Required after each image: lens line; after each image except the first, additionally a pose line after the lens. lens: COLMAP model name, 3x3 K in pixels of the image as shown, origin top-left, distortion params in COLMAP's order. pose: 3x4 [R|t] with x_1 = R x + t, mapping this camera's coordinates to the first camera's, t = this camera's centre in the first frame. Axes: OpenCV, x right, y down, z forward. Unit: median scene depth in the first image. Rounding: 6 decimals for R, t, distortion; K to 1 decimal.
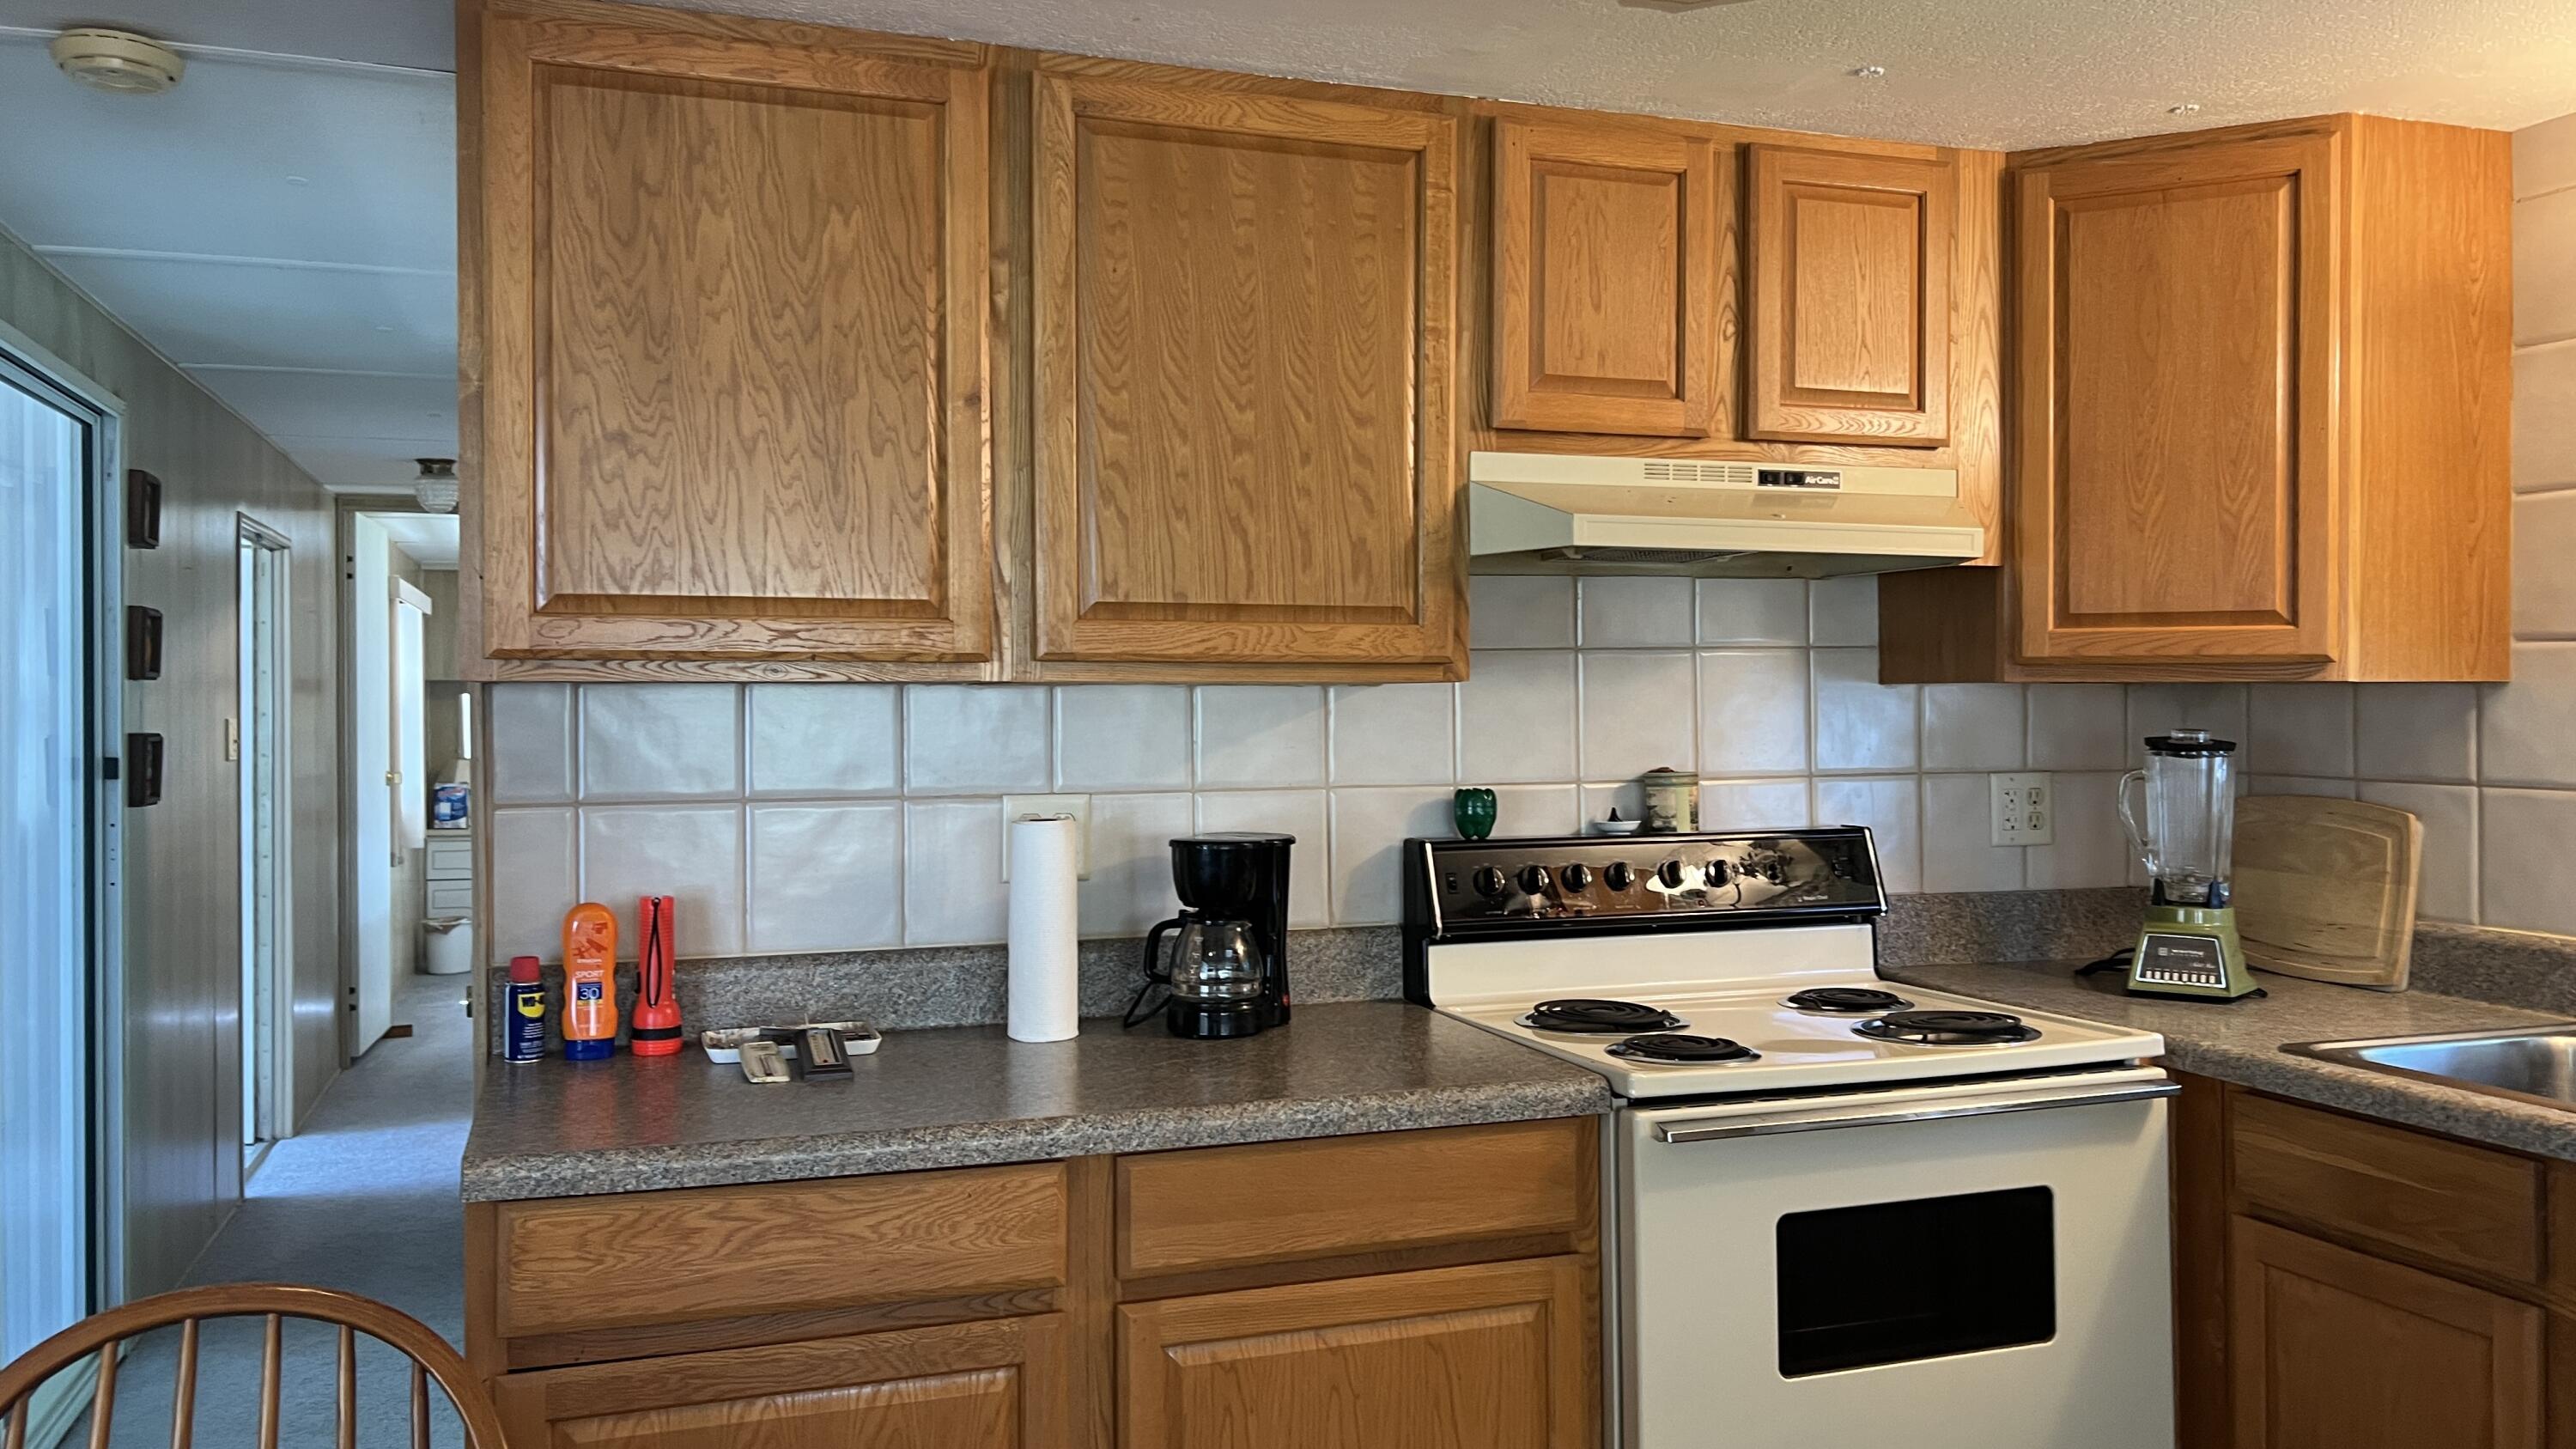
lens RADIAL K [[1933.1, 0, 1276.9], [0, 1933.1, 709.6], [0, 0, 1]] dist [0.082814, -0.109446]
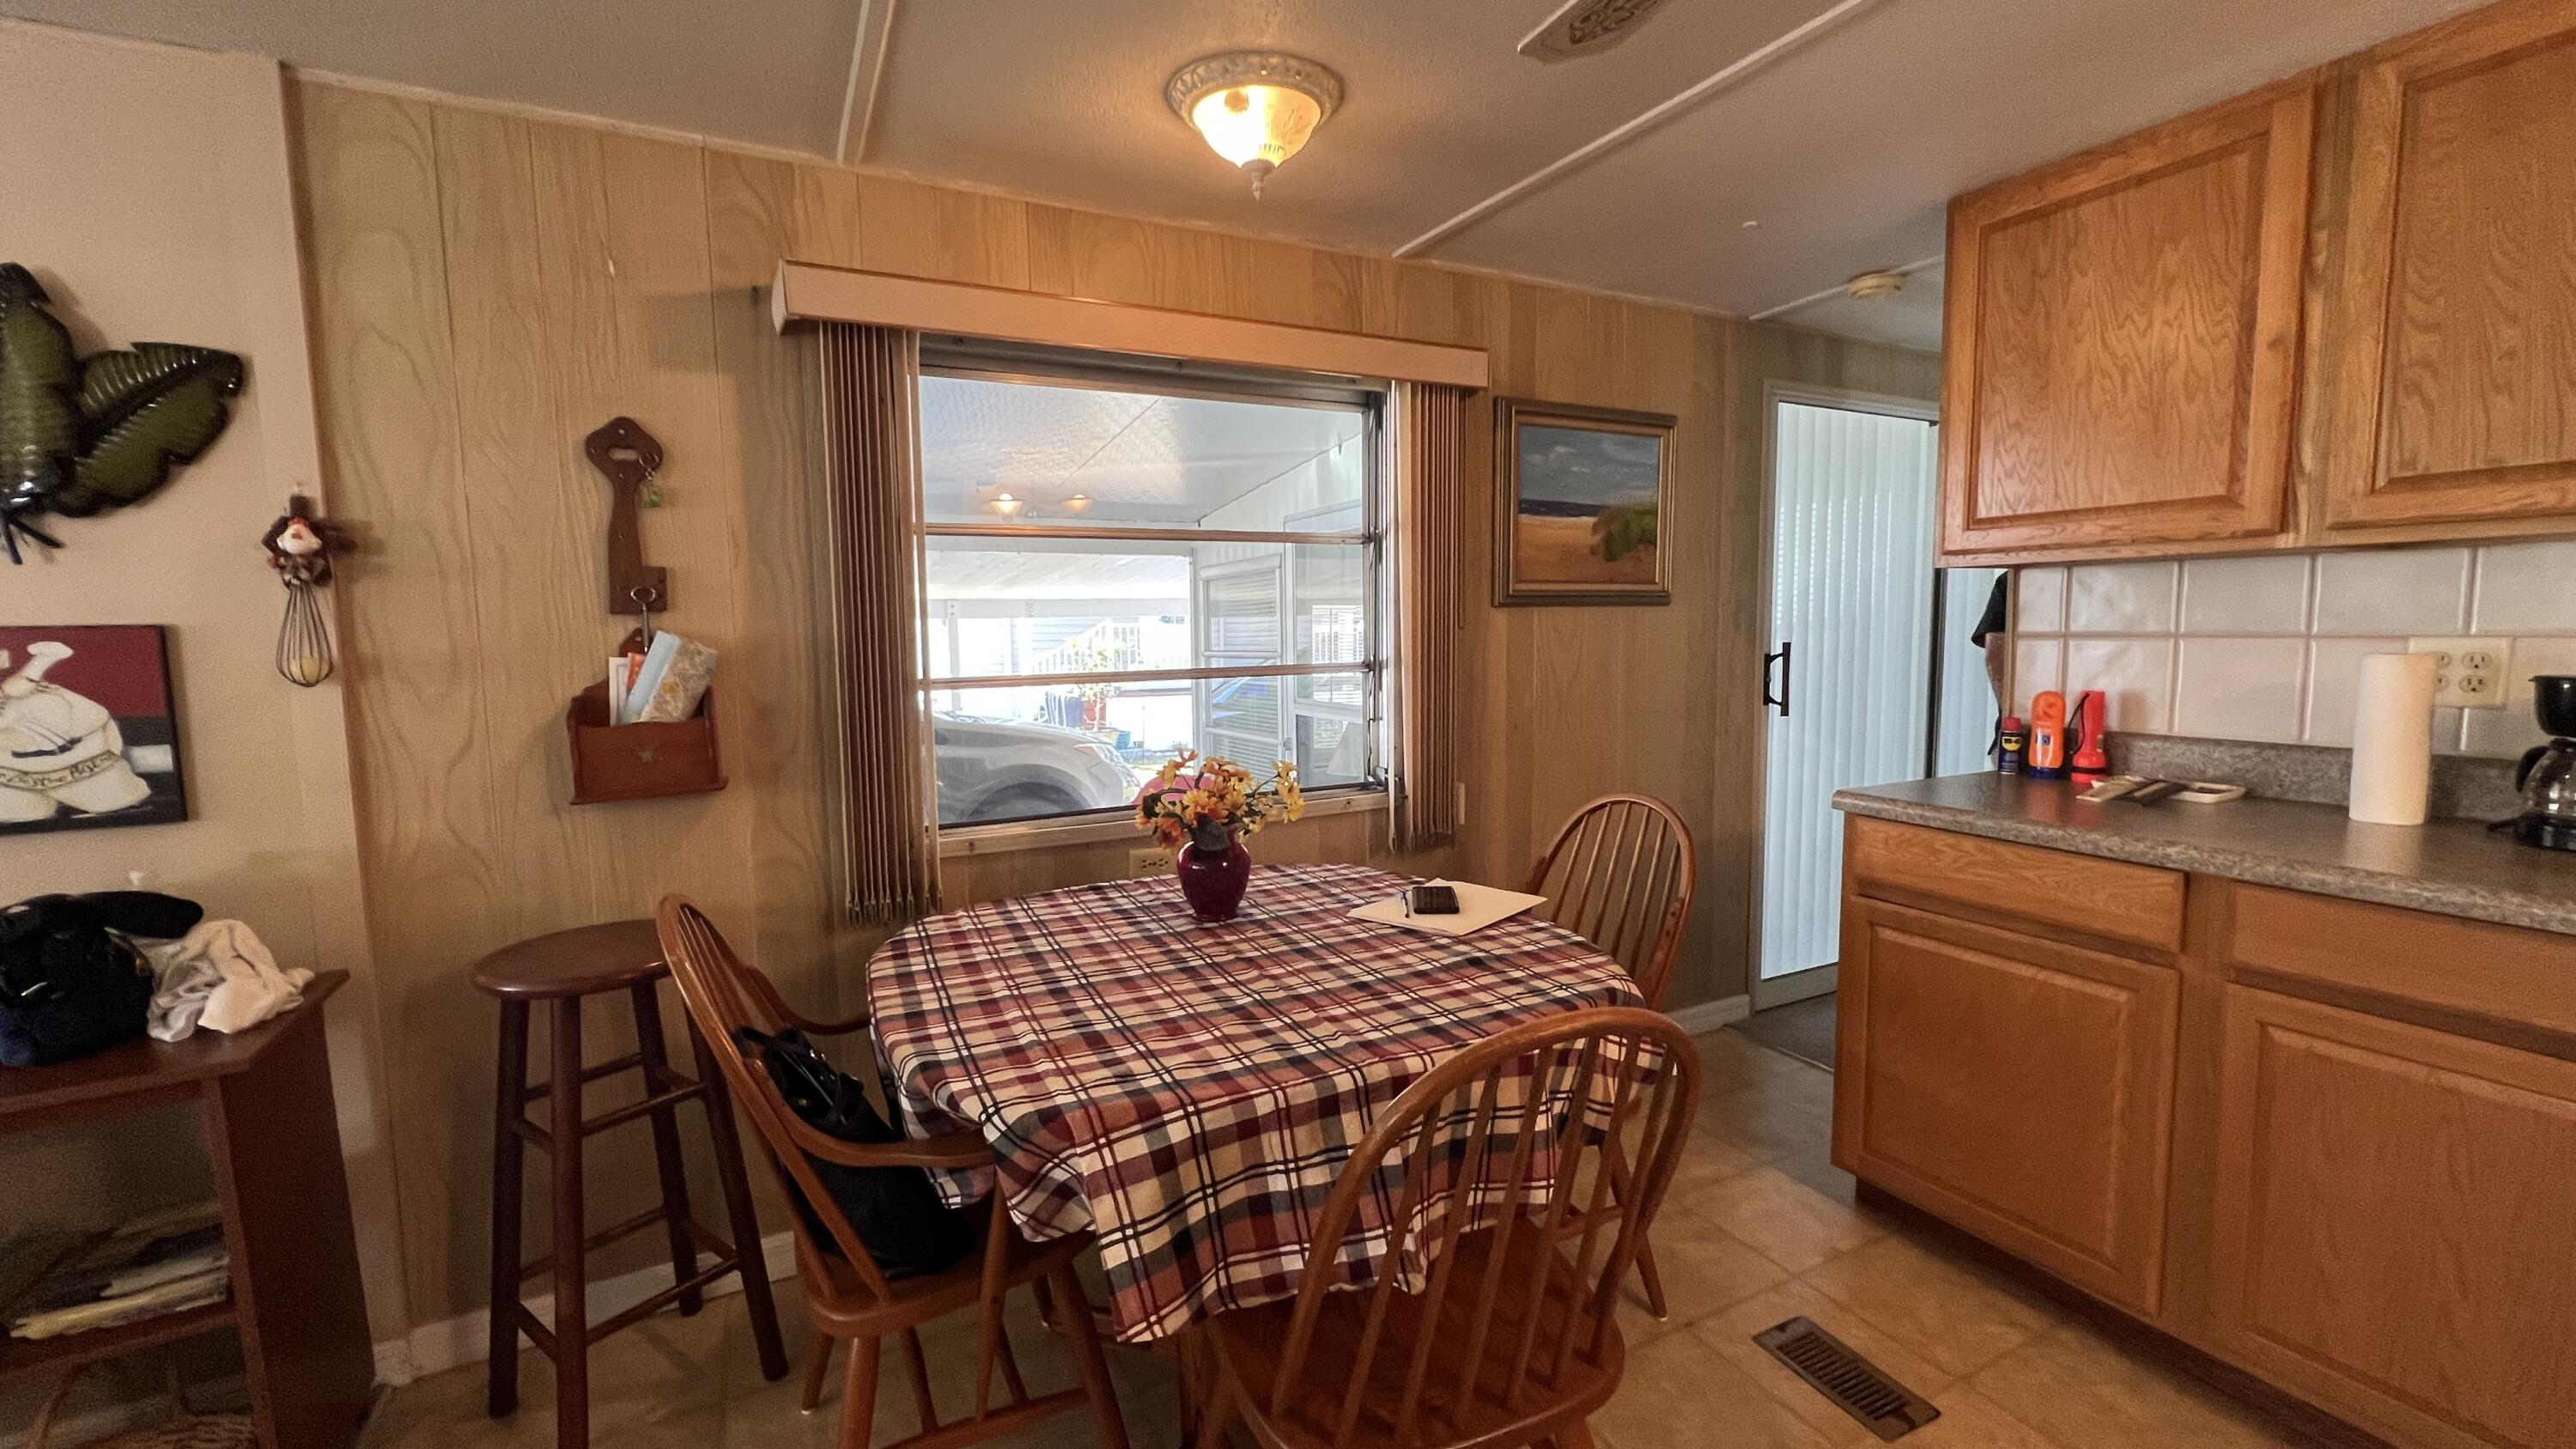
lens RADIAL K [[1036.7, 0, 1295.2], [0, 1036.7, 723.9], [0, 0, 1]] dist [-0.000134, -0.000059]
pose [[0.145351, 0.092189, -0.985076, 0.471692], [0.010408, 0.995452, 0.094696, 0.031965], [0.989325, -0.024017, 0.143731, 0.184645]]
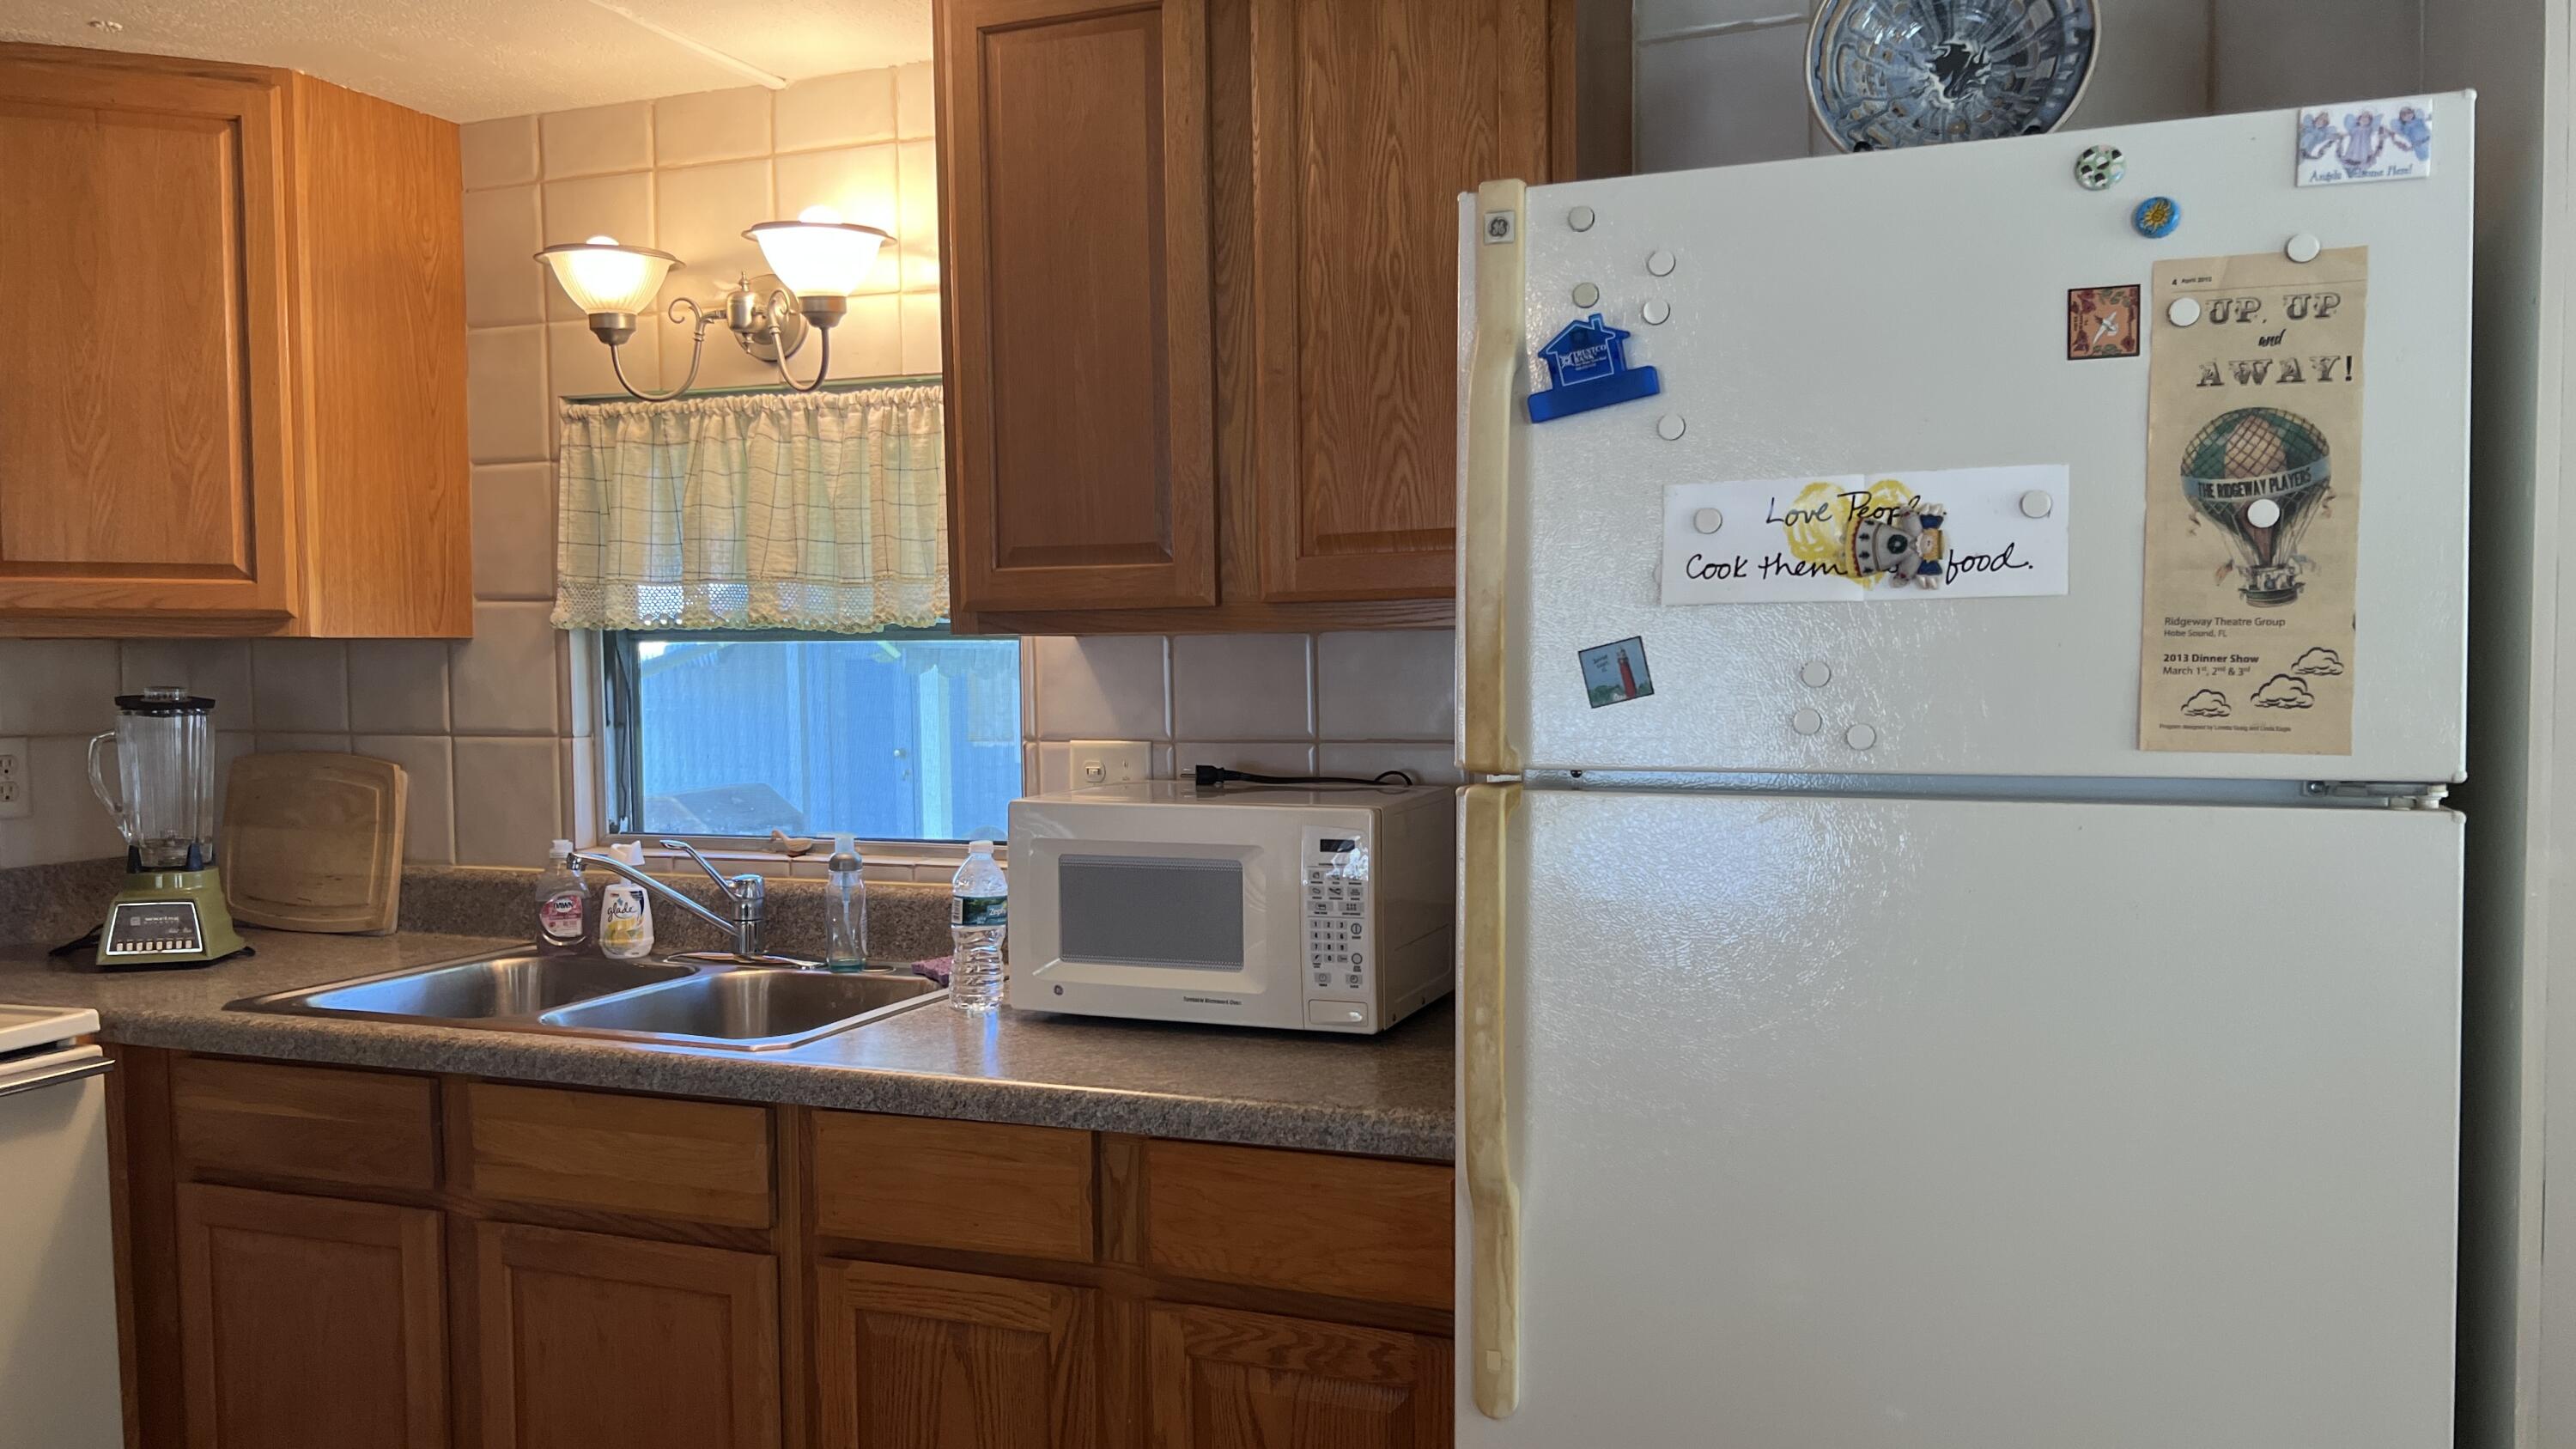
lens RADIAL K [[1938.3, 0, 1292.9], [0, 1938.3, 739.2], [0, 0, 1]] dist [0.087432, -0.109722]
pose [[0.651490, -0.036492, 0.757779, 0.110920], [0.010678, 0.999185, 0.038937, 0.004616], [-0.758582, -0.017276, 0.651348, -0.055469]]
